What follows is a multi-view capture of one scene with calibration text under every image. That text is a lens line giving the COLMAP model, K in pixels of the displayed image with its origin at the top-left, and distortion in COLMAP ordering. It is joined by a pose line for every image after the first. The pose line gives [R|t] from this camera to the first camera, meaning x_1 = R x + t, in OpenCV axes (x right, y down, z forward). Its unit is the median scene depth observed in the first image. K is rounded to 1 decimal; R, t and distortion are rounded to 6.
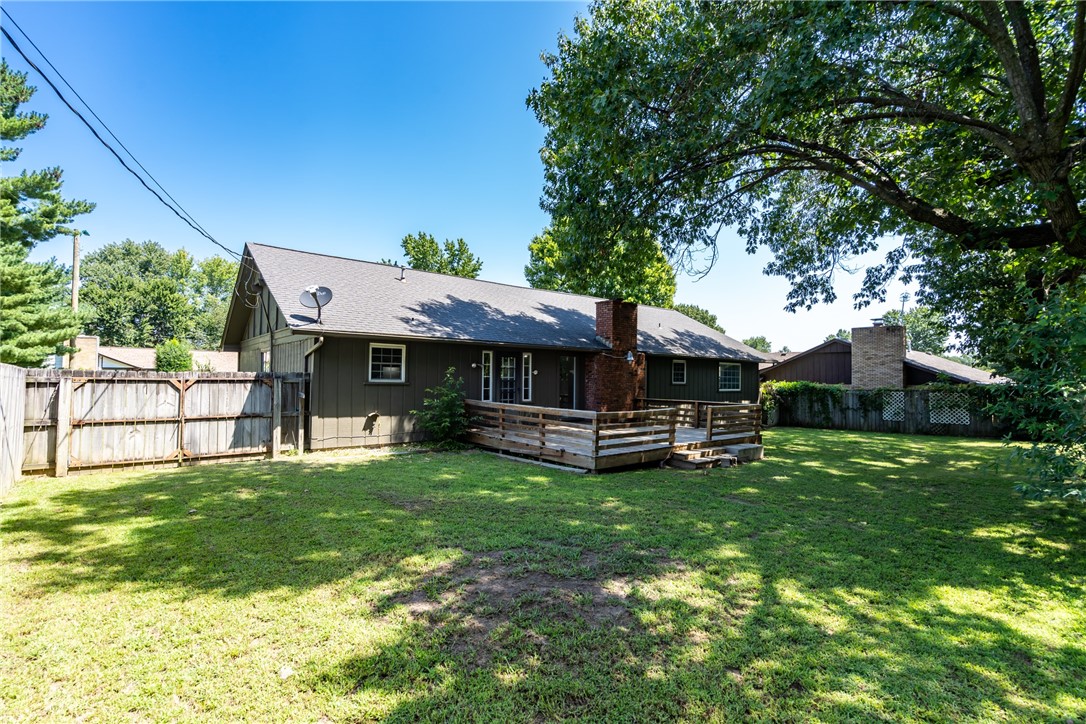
lens RADIAL K [[500.3, 0, 538.2], [0, 500.3, 371.6], [0, 0, 1]] dist [-0.003060, 0.000161]
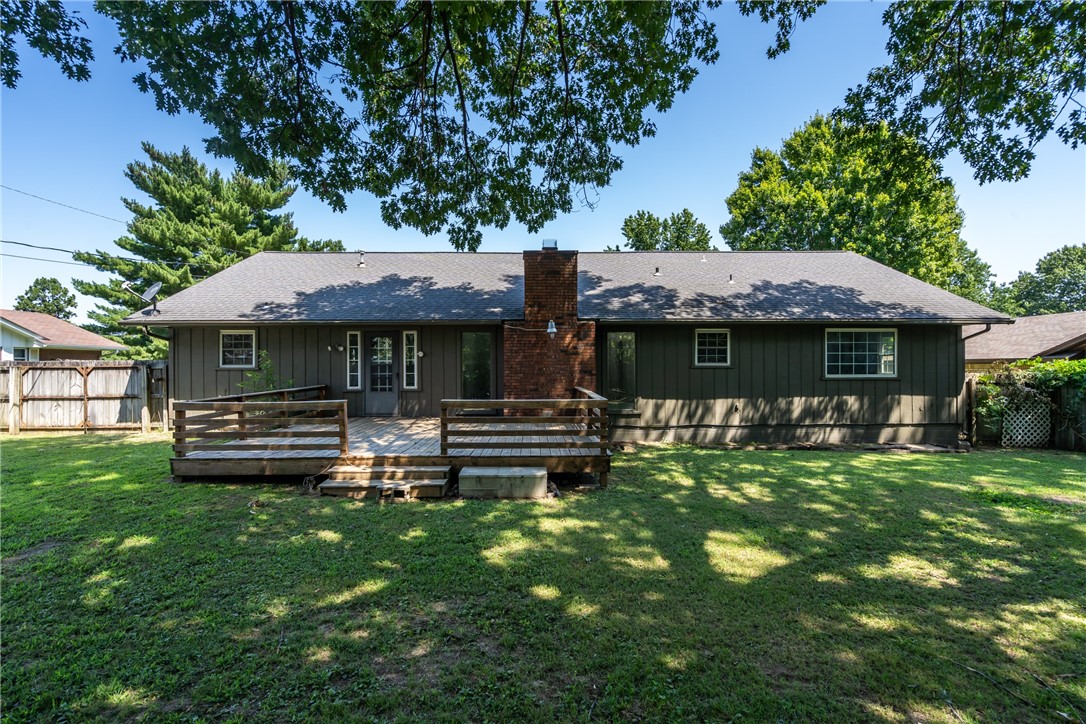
lens RADIAL K [[500.3, 0, 538.2], [0, 500.3, 371.6], [0, 0, 1]] dist [-0.003060, 0.000161]
pose [[0.792121, -0.003897, -0.610352, 0.953297], [0.022017, 0.999511, 0.022192, 0.023802], [0.609967, -0.031017, 0.791819, 0.659559]]
